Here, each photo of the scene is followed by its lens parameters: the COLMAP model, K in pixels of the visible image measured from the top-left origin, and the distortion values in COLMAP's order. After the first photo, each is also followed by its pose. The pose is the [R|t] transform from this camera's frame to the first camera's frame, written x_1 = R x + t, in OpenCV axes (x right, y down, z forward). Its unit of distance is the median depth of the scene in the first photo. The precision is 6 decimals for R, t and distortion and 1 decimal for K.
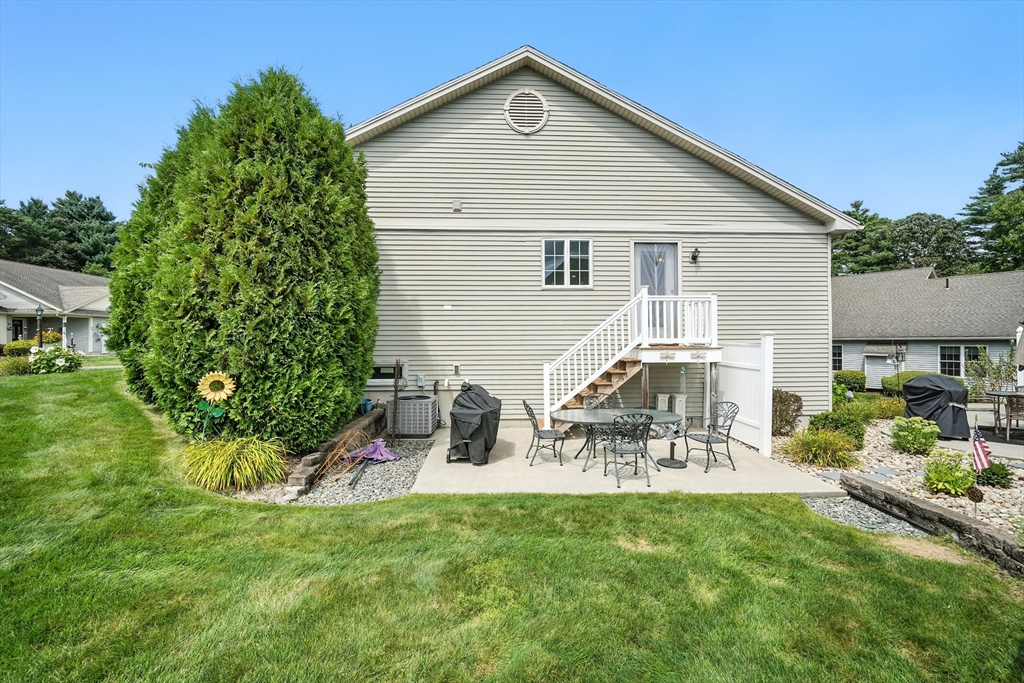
lens RADIAL K [[417.8, 0, 513.4], [0, 417.8, 343.5], [0, 0, 1]] dist [-0.006603, -0.000105]
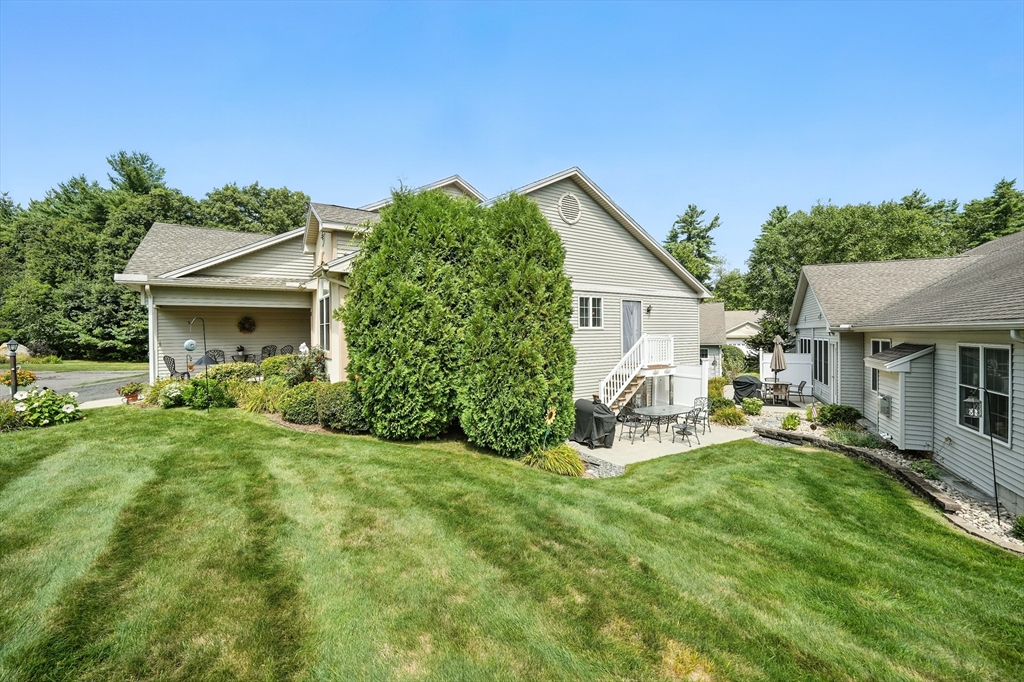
lens RADIAL K [[417.8, 0, 507.3], [0, 417.8, 337.5], [0, 0, 1]] dist [-0.006603, -0.000105]
pose [[0.869902, -0.006744, 0.493179, -0.893841], [0.008591, 0.999962, -0.001479, -0.103510], [-0.493151, 0.005524, 0.869926, -0.166294]]
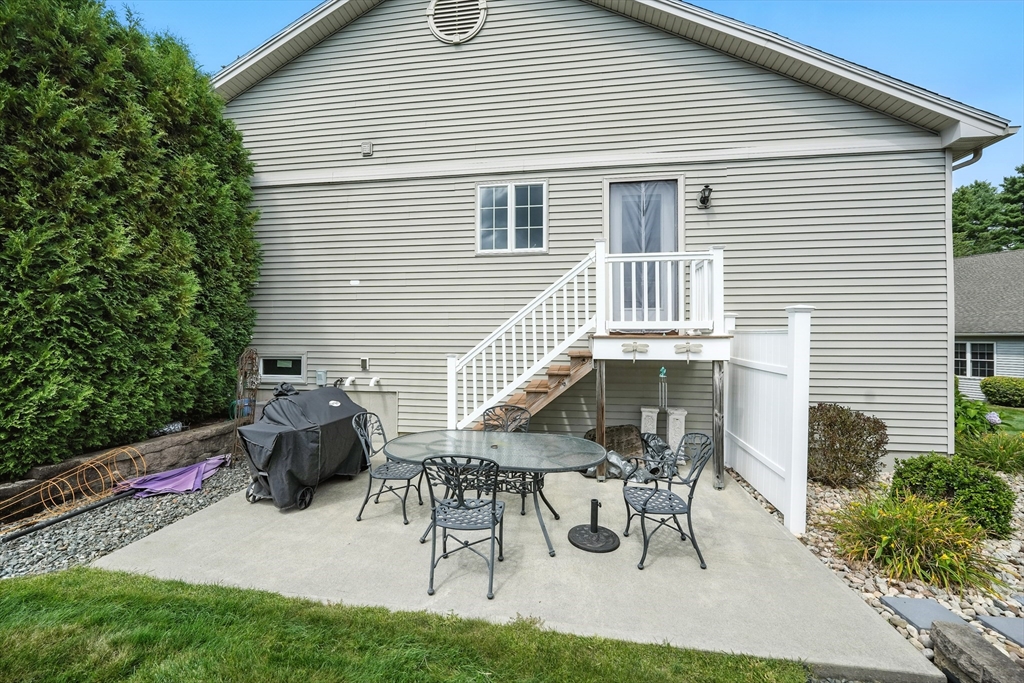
lens RADIAL K [[417.8, 0, 517.2], [0, 417.8, 336.4], [0, 0, 1]] dist [-0.006603, -0.000105]
pose [[0.980469, 0.005466, -0.196595, 0.283988], [-0.007339, 0.999934, -0.008798, 0.016153], [0.196534, 0.010069, 0.980445, 0.312980]]
